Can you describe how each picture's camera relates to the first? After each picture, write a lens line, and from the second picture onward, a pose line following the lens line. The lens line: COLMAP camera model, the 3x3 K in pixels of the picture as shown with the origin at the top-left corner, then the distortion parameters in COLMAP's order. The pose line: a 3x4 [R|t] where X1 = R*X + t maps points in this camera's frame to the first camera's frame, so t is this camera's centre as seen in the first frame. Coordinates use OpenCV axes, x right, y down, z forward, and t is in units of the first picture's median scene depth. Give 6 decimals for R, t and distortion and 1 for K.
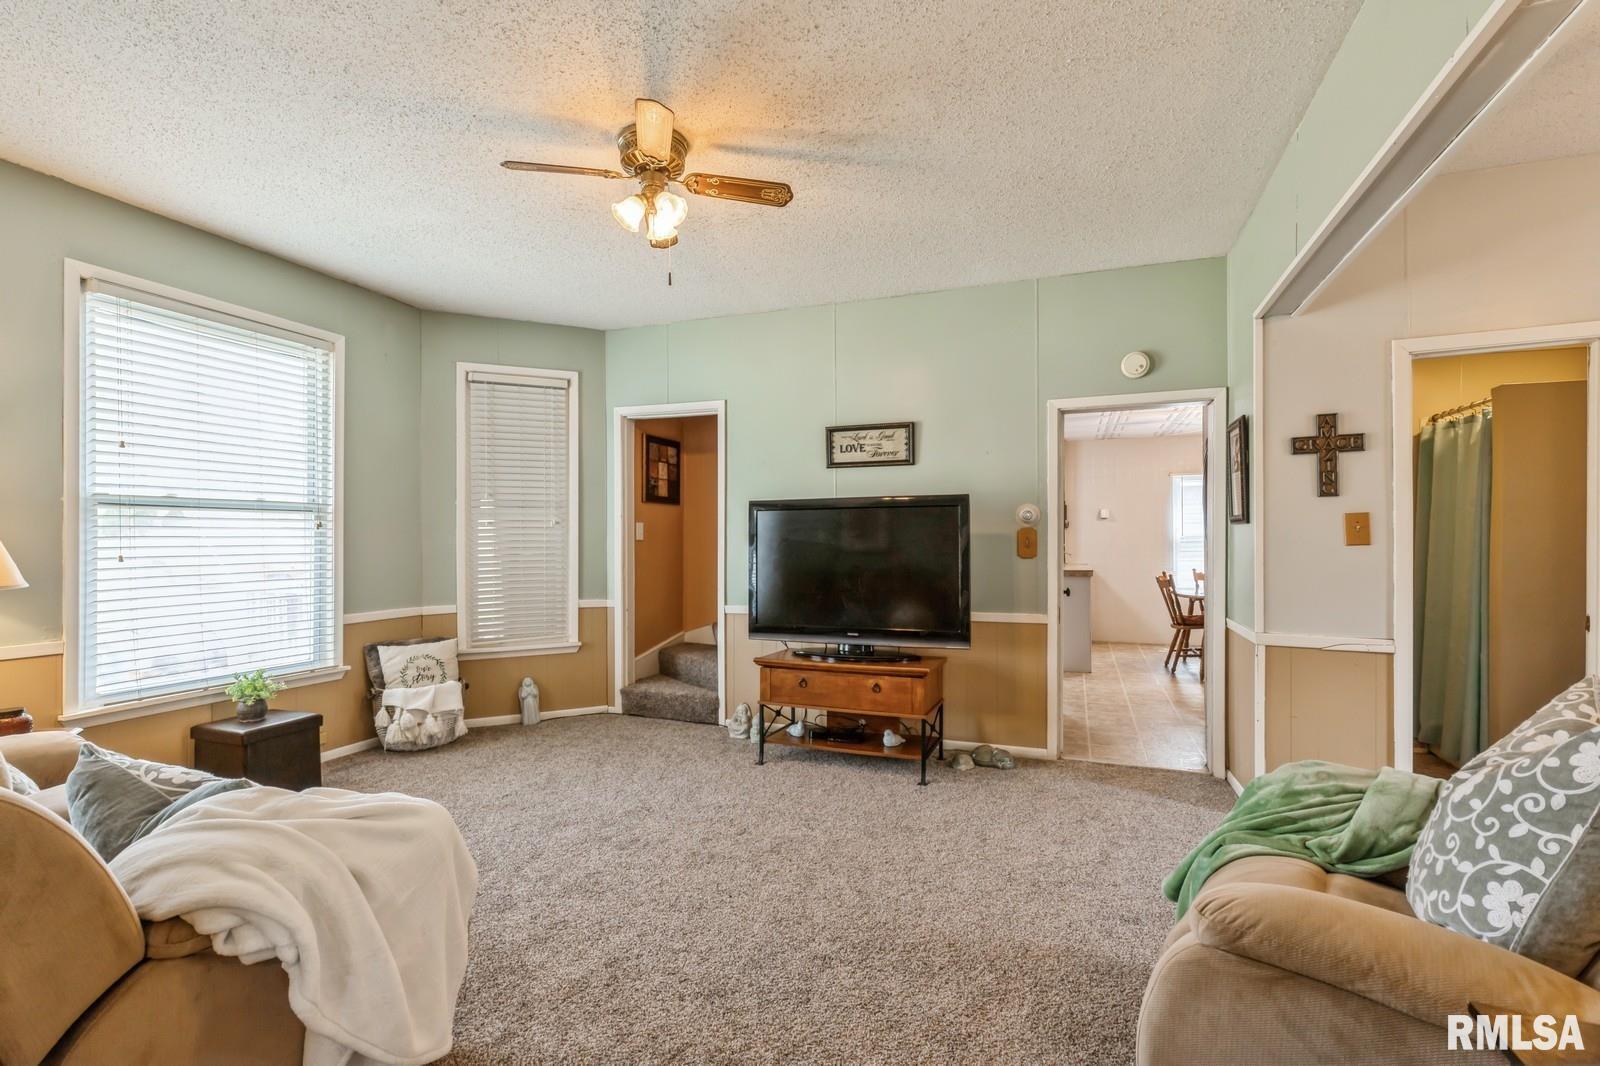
lens RADIAL K [[719.9, 0, 798.8], [0, 719.9, 543.0], [0, 0, 1]] dist [0.001578, -0.000229]
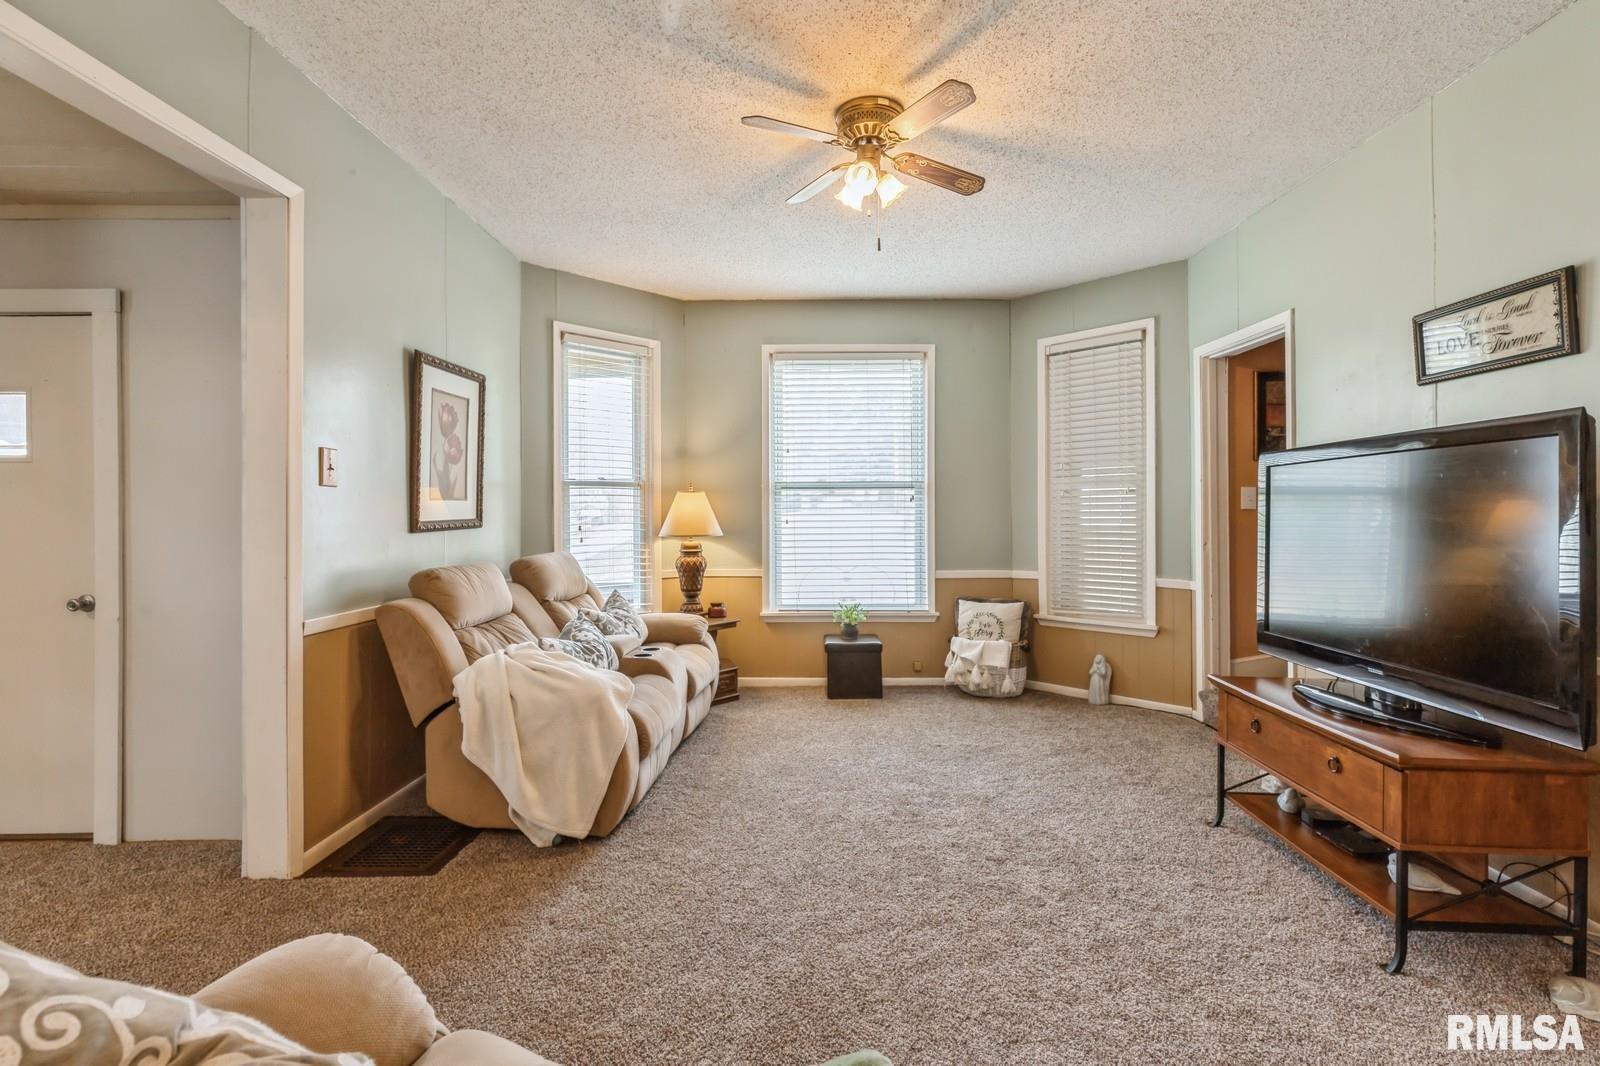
lens RADIAL K [[724.3, 0, 799.3], [0, 724.3, 512.3], [0, 0, 1]] dist [0.002040, 0.000435]
pose [[0.349484, 0.002329, -0.936940, 0.435832], [-0.001837, 0.999997, 0.001801, -0.001771], [0.936941, 0.001092, 0.349487, 0.339453]]
